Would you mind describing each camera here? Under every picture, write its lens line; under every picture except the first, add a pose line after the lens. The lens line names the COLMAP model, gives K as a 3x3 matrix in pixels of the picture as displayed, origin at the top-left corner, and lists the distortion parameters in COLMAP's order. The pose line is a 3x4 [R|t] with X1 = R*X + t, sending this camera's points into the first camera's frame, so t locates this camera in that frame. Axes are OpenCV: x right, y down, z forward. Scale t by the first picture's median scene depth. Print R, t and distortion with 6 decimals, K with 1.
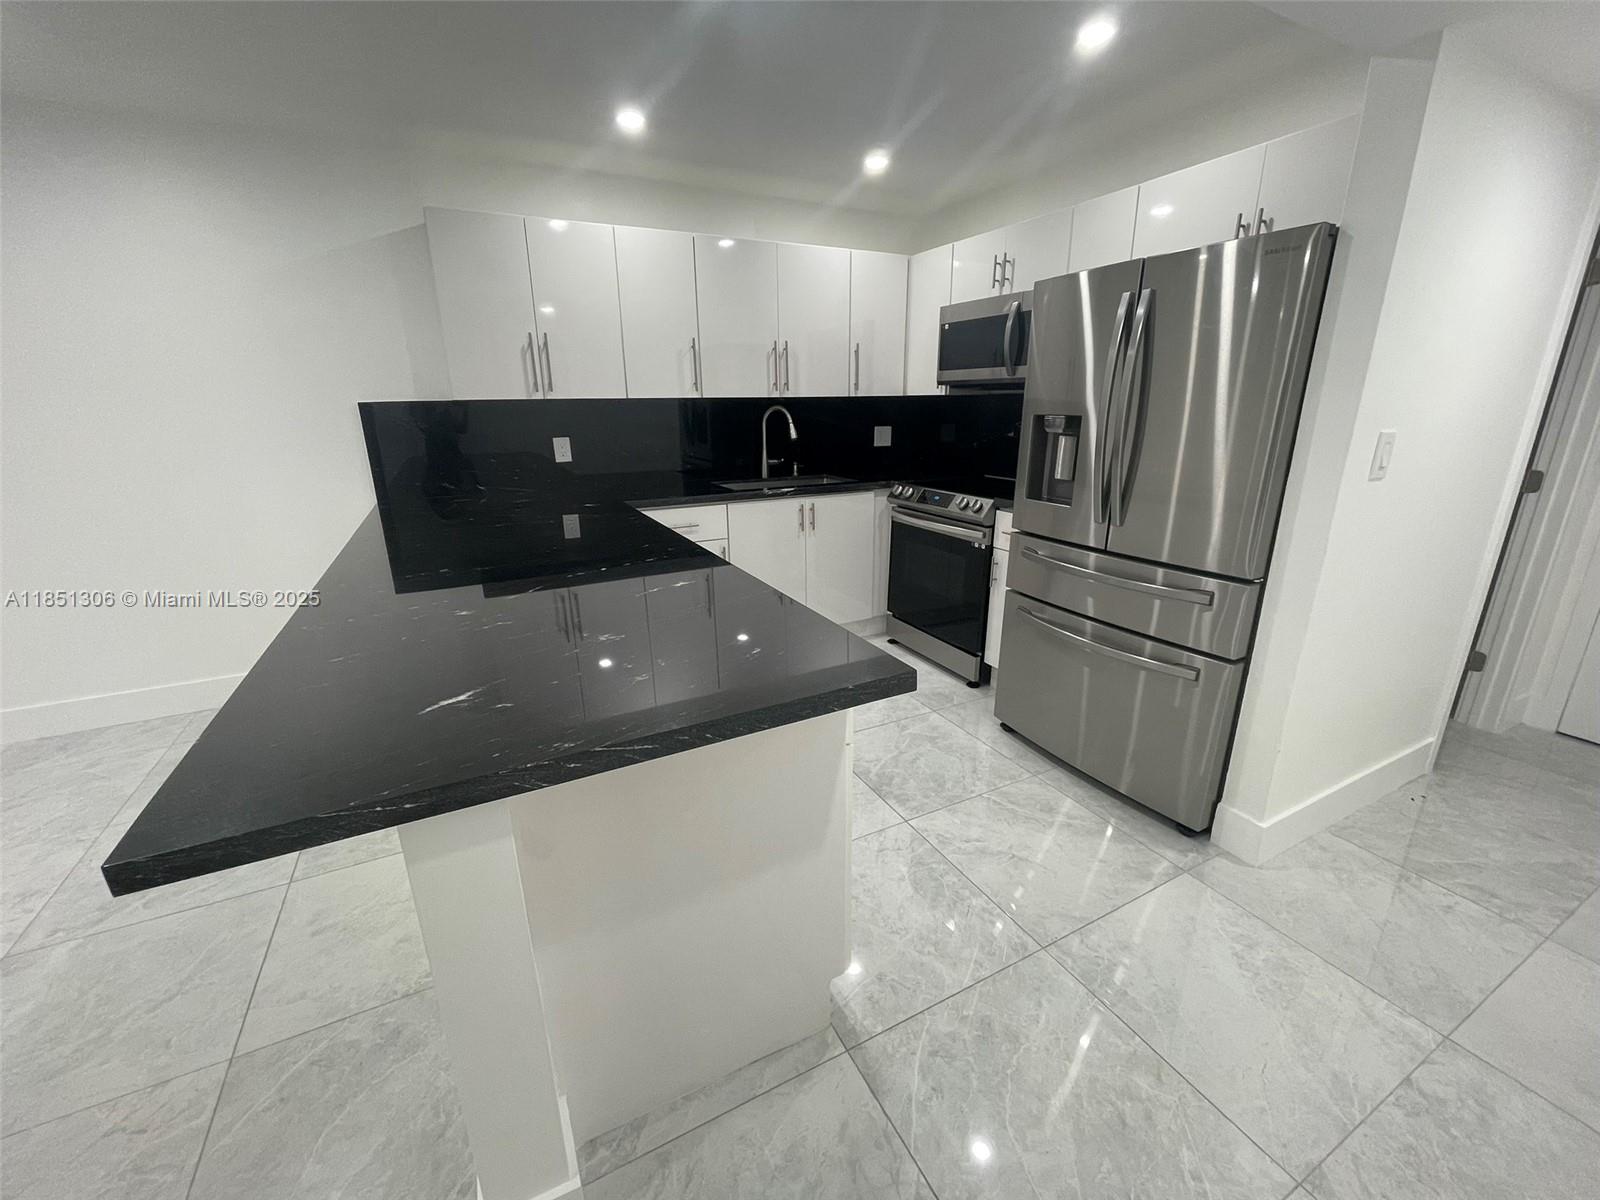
lens RADIAL K [[643.8, 0, 801.2], [0, 643.8, 597.9], [0, 0, 1]] dist [-0.002830, -0.001054]
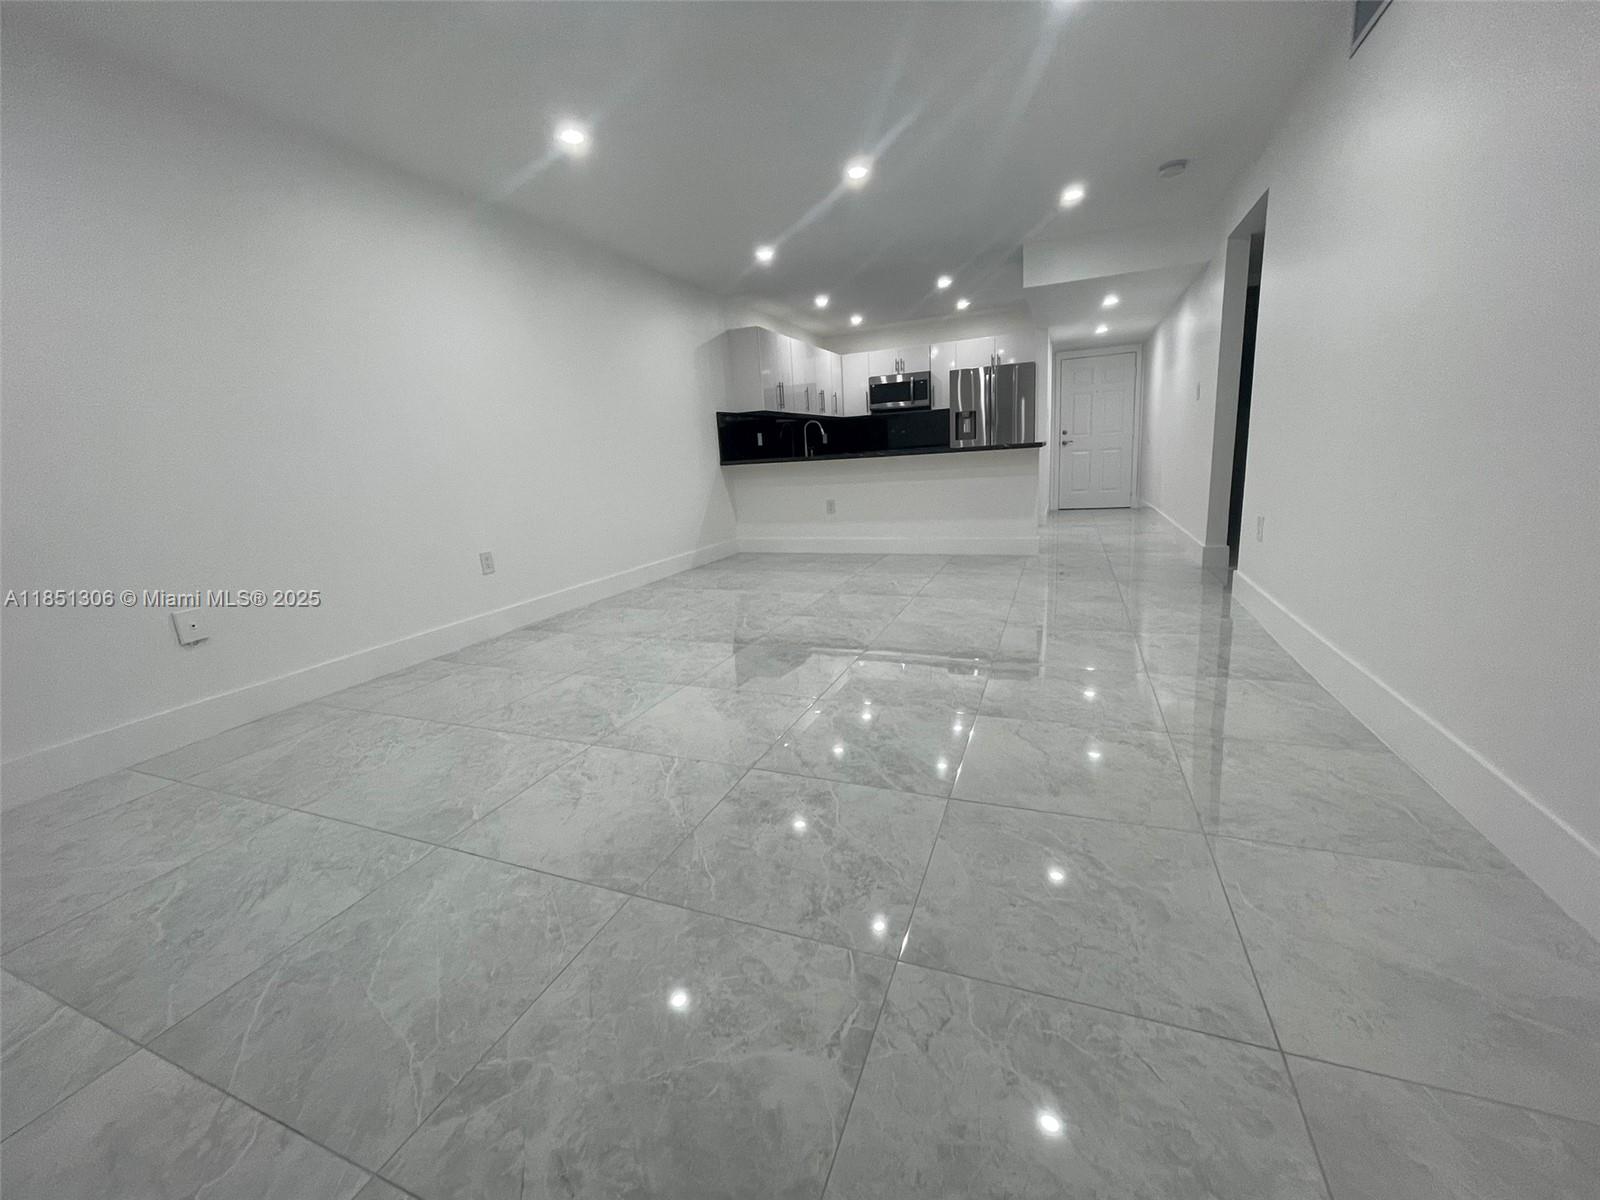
lens RADIAL K [[643.8, 0, 801.9], [0, 643.8, 594.6], [0, 0, 1]] dist [-0.002830, -0.001054]
pose [[0.757002, -0.173614, 0.629925, -1.655649], [0.241555, 0.970117, -0.022910, 0.328466], [-0.607123, 0.169504, 0.776318, -0.575672]]
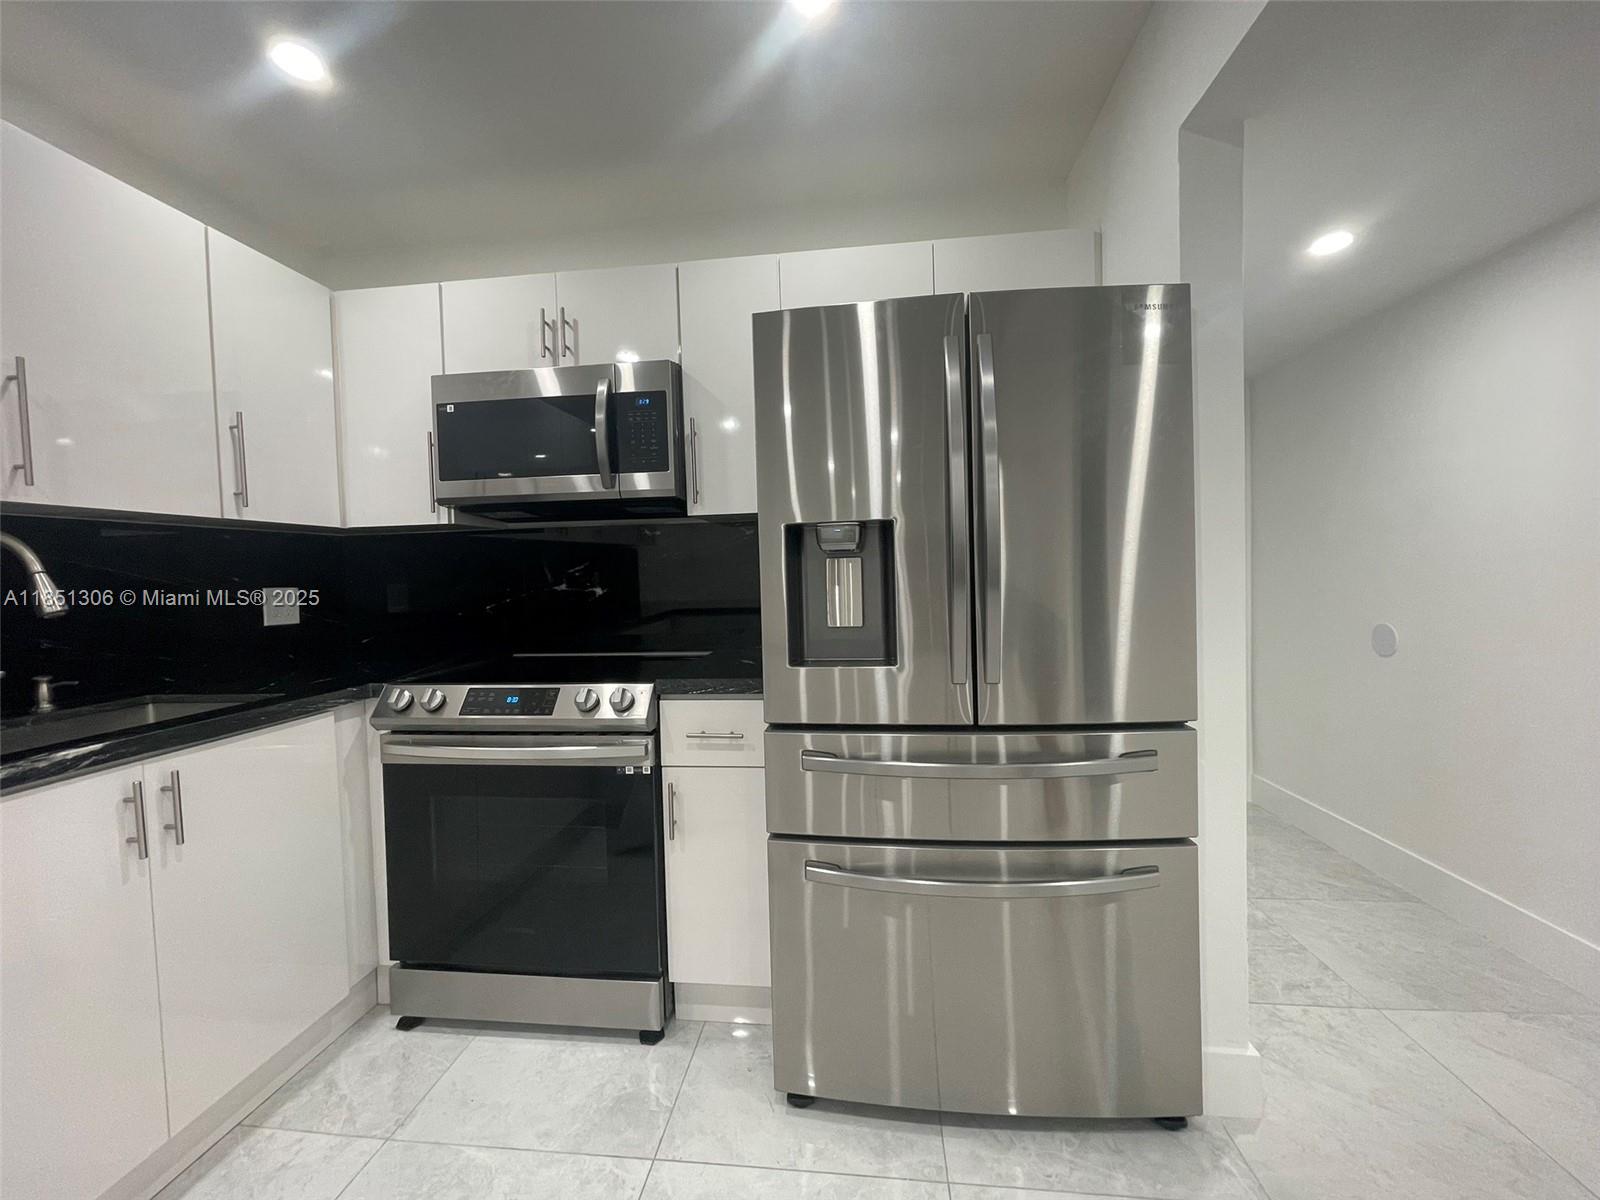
lens RADIAL K [[643.8, 0, 798.7], [0, 643.8, 593.2], [0, 0, 1]] dist [-0.002830, -0.001054]
pose [[0.553917, -0.030760, 0.832003, -0.088983], [0.264603, 0.954010, -0.140892, -0.101319], [-0.789405, 0.298193, 0.536582, 0.504762]]
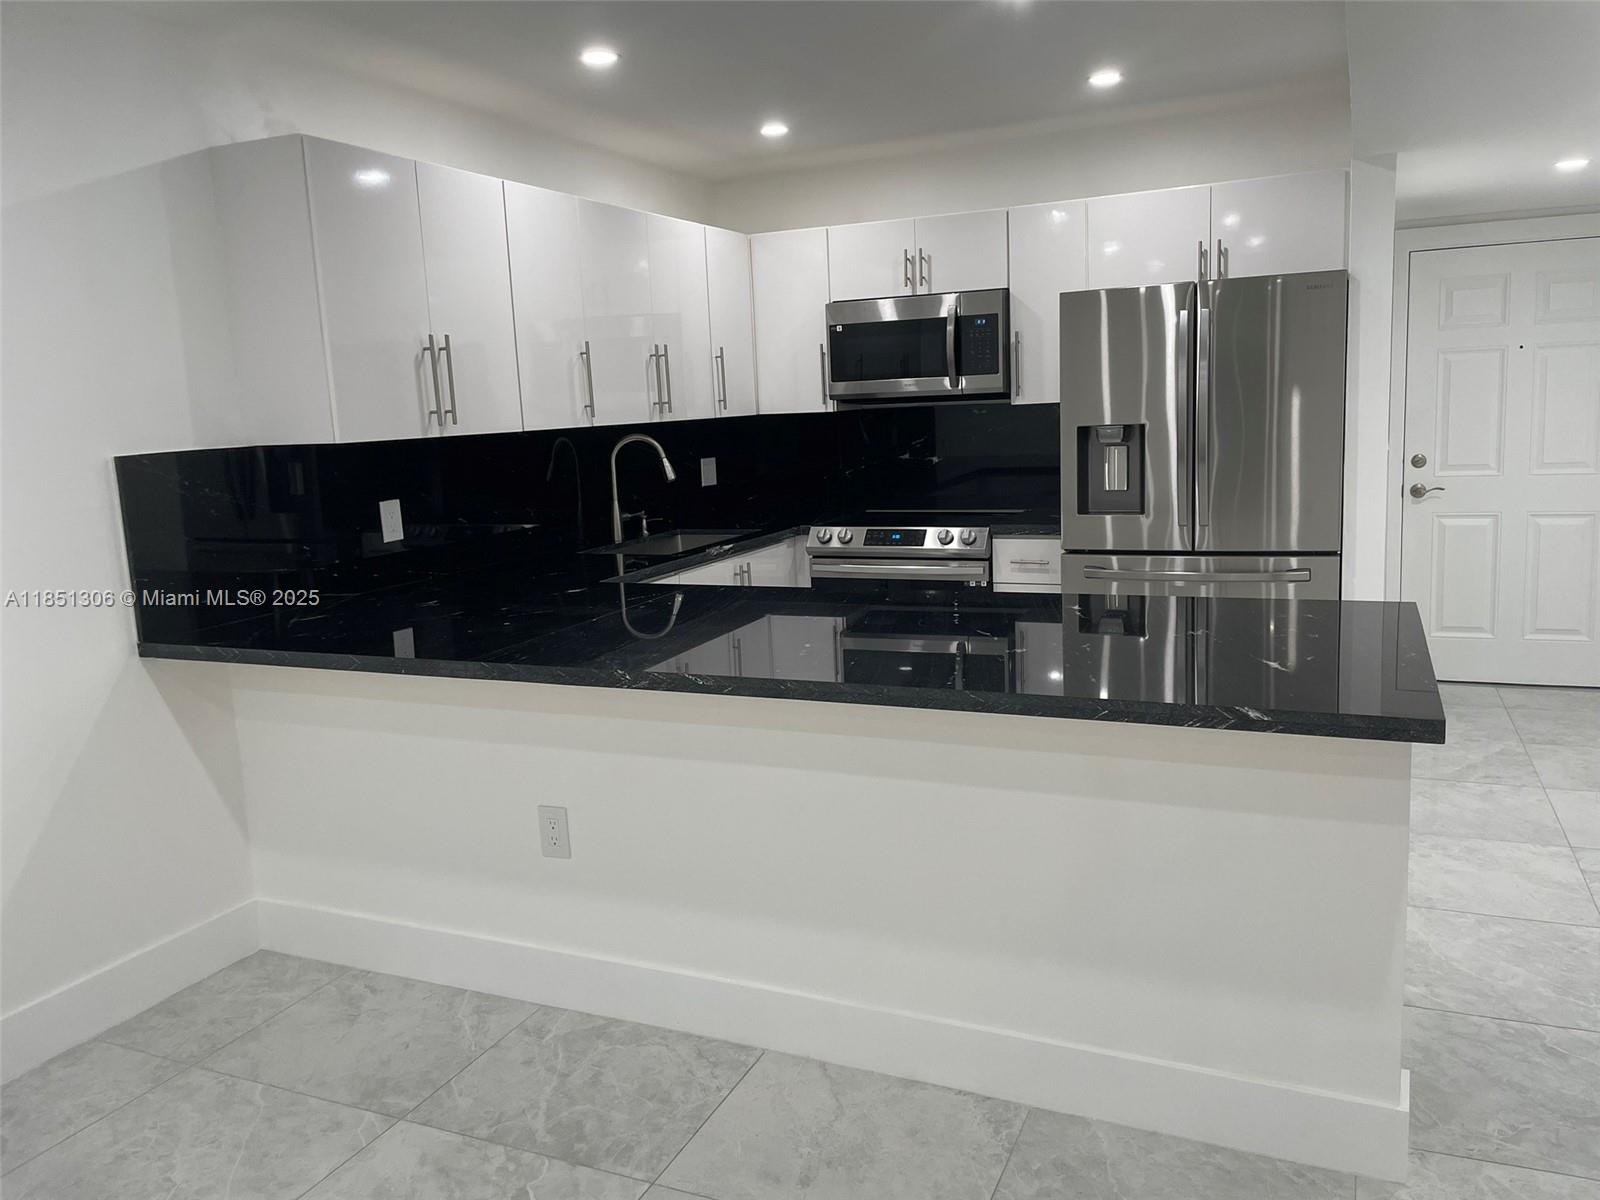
lens RADIAL K [[1201.9, 0, 815.9], [0, 1201.9, 587.9], [0, 0, 1]] dist [0.090420, -0.116901]
pose [[0.776035, -0.121773, 0.618822, -0.775950], [0.218416, 0.972357, -0.082564, 0.006488], [-0.591661, 0.199233, 0.781180, -0.083827]]
